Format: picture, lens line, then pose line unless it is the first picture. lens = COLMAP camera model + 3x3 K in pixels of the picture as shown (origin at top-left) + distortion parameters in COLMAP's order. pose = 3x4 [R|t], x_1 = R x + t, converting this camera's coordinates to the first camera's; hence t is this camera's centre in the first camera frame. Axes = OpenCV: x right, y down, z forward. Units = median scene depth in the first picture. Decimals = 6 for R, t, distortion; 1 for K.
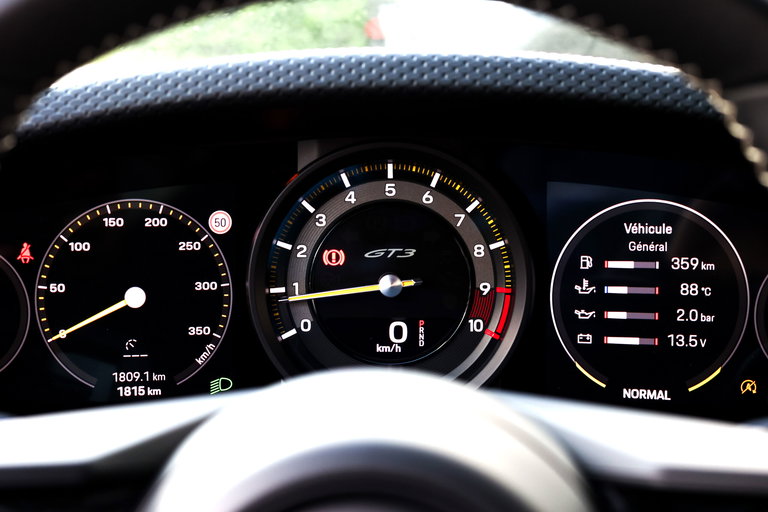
lens RADIAL K [[1213.9, 0, 378.1], [0, 1213.9, 257.4], [0, 0, 1]] dist [-0.161277, 0.000000]
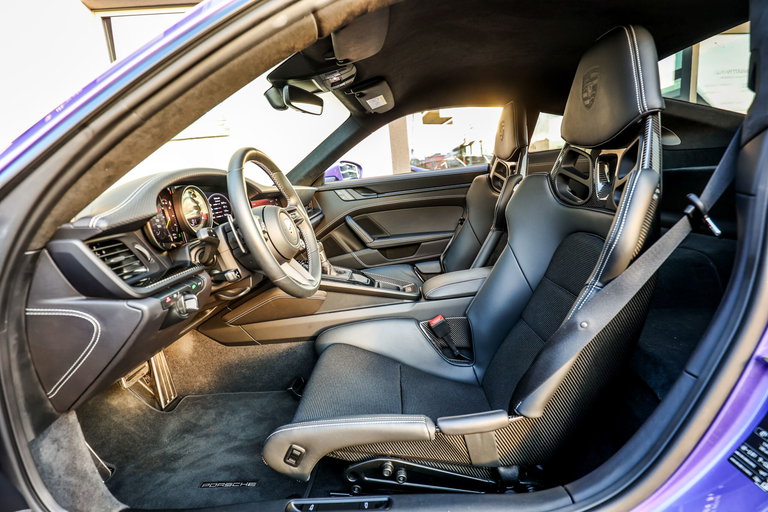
lens RADIAL K [[348.9, 0, 378.8], [0, 348.9, 254.8], [0, 0, 1]] dist [-0.013840, 0.002353]
pose [[0.023619, -0.212620, 0.976850, -1.565721], [0.237365, 0.950373, 0.201118, 0.090075], [-0.971133, 0.227120, 0.072915, 0.110042]]
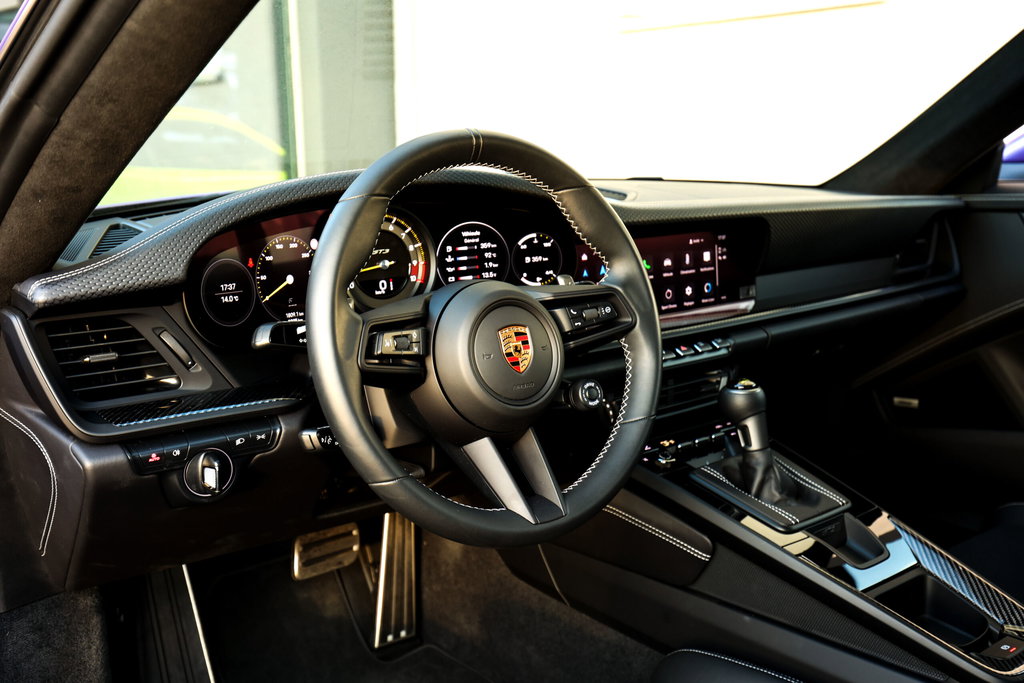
lens RADIAL K [[955.8, 0, 511.7], [0, 955.8, 337.1], [0, 0, 1]] dist [0.041944, 0.000000]
pose [[0.775756, -0.134729, 0.616483, -0.992179], [0.111822, 0.990831, 0.075828, 0.050126], [-0.621047, 0.010112, 0.783708, -0.658172]]
